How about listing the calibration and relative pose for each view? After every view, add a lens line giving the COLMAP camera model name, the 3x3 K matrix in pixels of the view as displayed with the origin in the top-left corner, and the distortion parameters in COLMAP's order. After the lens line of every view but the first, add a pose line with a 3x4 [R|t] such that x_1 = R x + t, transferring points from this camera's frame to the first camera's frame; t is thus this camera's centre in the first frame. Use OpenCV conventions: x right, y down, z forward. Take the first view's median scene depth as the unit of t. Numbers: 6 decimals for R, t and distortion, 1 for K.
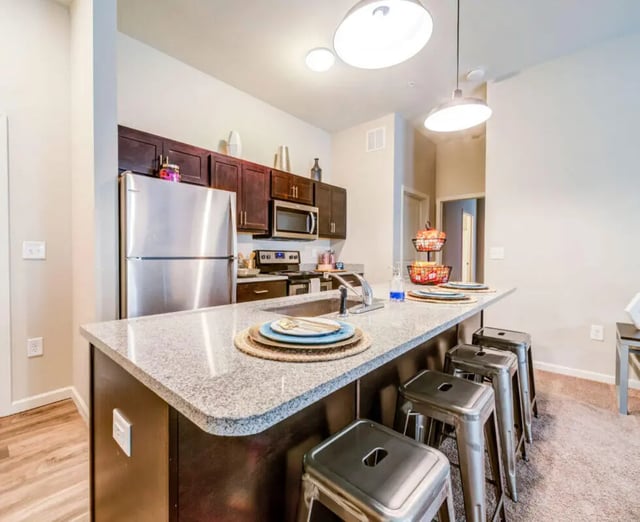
lens RADIAL K [[299.1, 0, 320.0], [0, 299.1, 261.0], [0, 0, 1]] dist [0.000069, -0.000003]
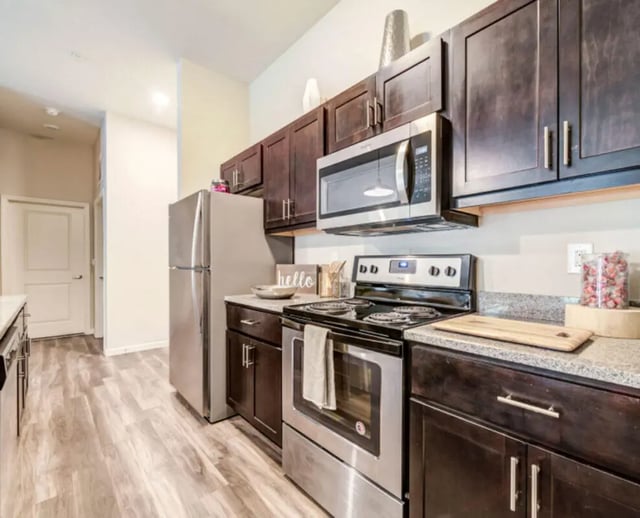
lens RADIAL K [[299.1, 0, 320.0], [0, 299.1, 259.0], [0, 0, 1]] dist [0.000069, -0.000003]
pose [[-0.107114, -0.013661, -0.994153, 0.330077], [-0.015993, 0.999800, -0.012015, -0.023209], [0.994118, 0.014613, -0.107311, 0.973639]]
